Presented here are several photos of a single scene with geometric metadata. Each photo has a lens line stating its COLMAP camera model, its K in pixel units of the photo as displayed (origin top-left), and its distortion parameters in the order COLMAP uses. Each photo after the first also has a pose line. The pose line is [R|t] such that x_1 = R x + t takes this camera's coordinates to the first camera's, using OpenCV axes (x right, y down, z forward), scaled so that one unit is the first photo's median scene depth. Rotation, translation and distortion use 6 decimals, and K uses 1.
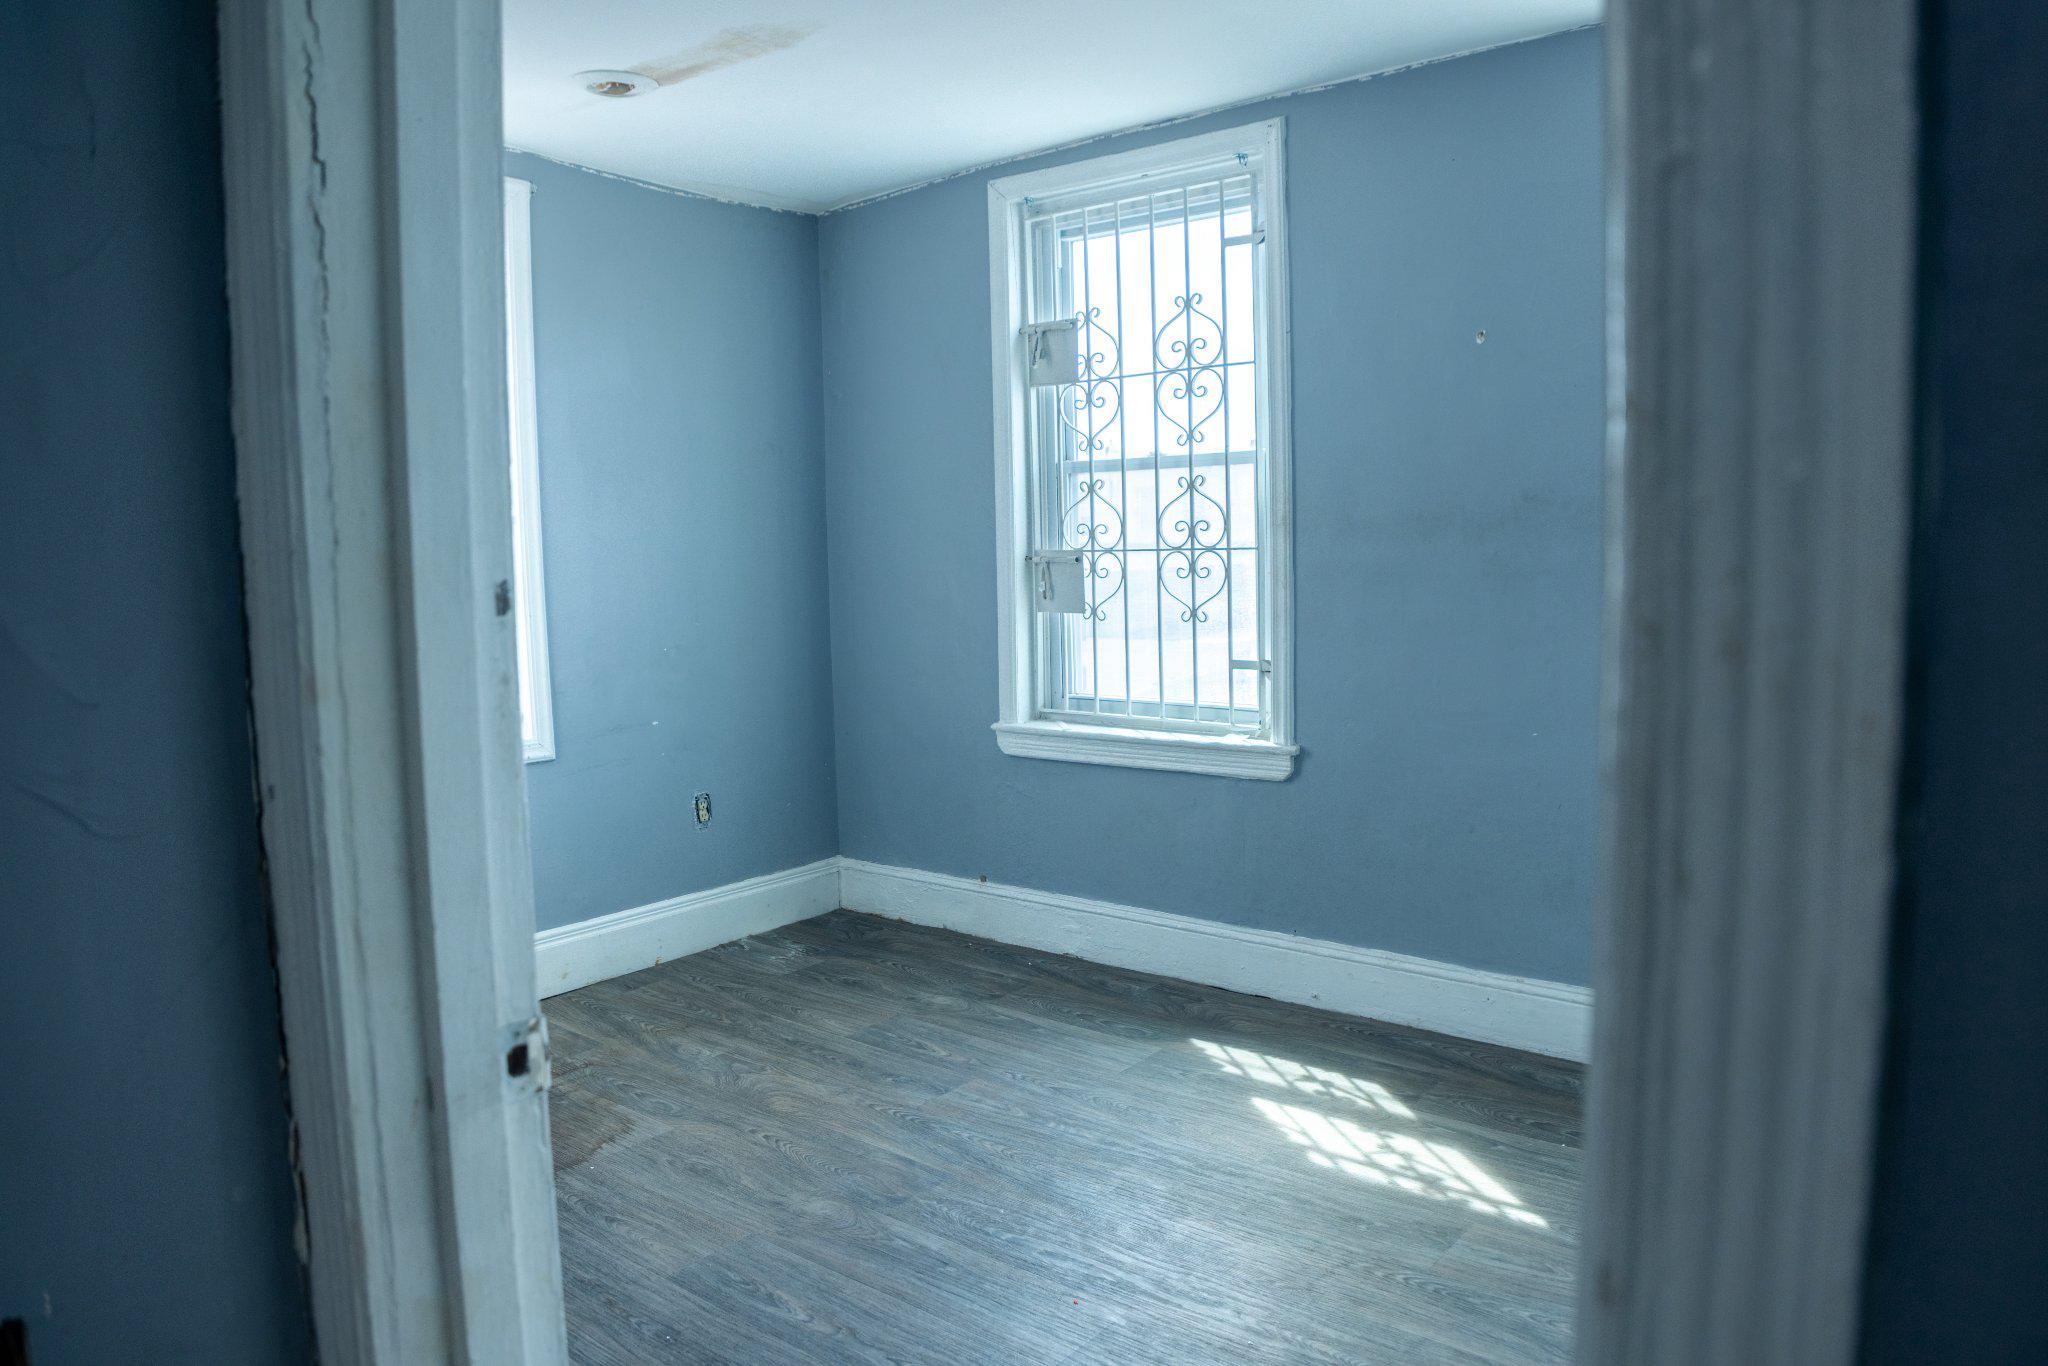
lens RADIAL K [[1385.9, 0, 1039.1], [0, 1385.9, 693.0], [0, 0, 1]] dist [-0.087477, 0.001854]
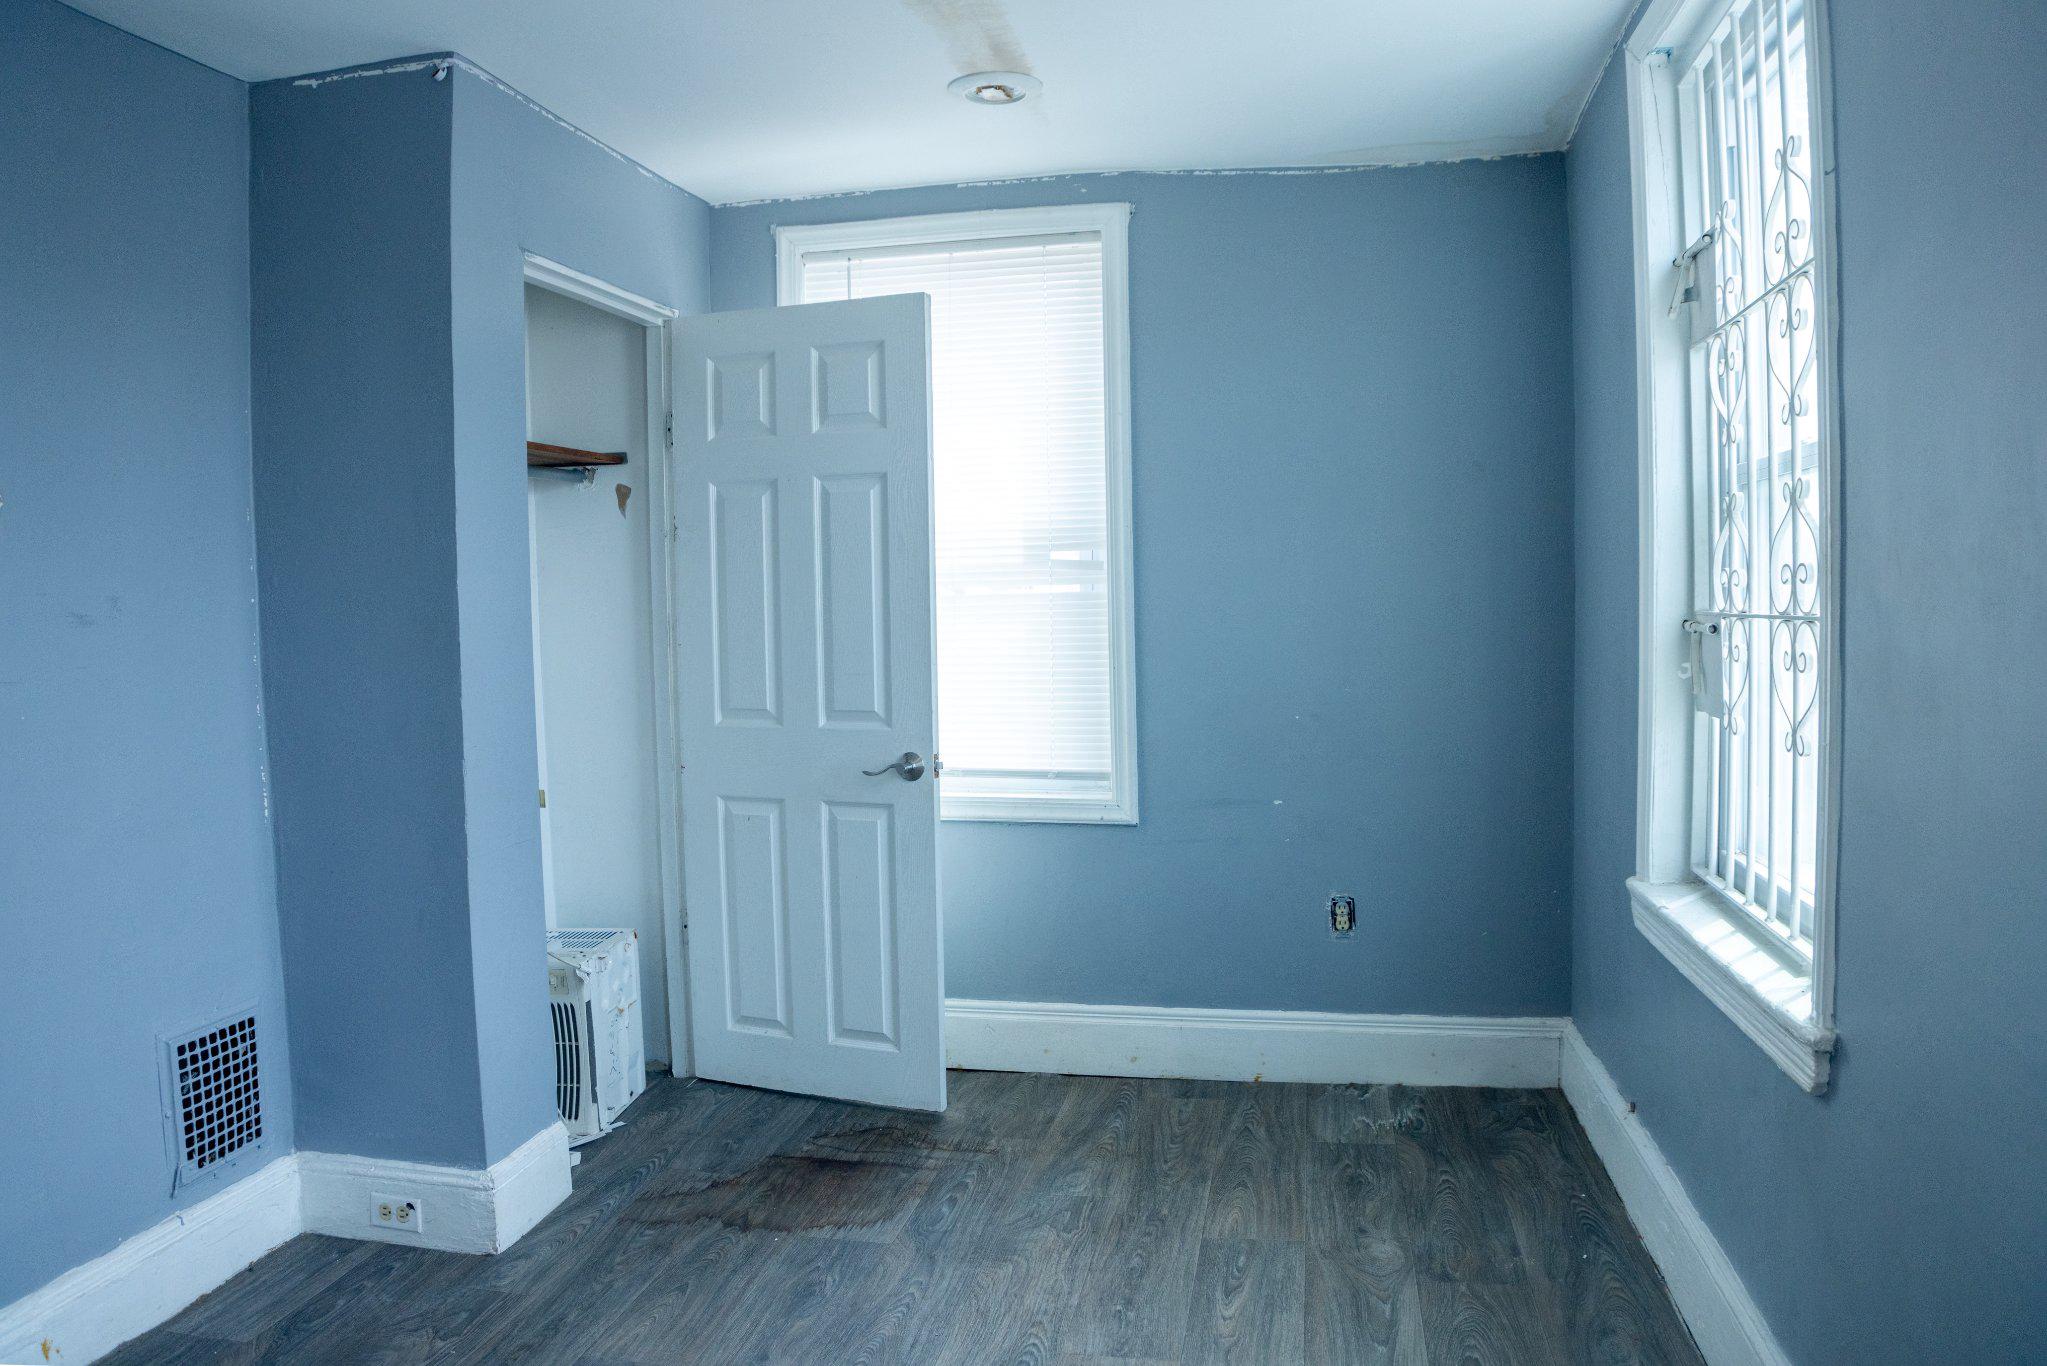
lens RADIAL K [[1385.2, 0, 1036.8], [0, 1385.2, 689.9], [0, 0, 1]] dist [-0.087477, 0.001854]
pose [[0.467451, 0.070217, -0.881226, 0.412068], [-0.089886, 0.995449, 0.031638, -0.063013], [0.879438, 0.064420, 0.471635, 0.475714]]
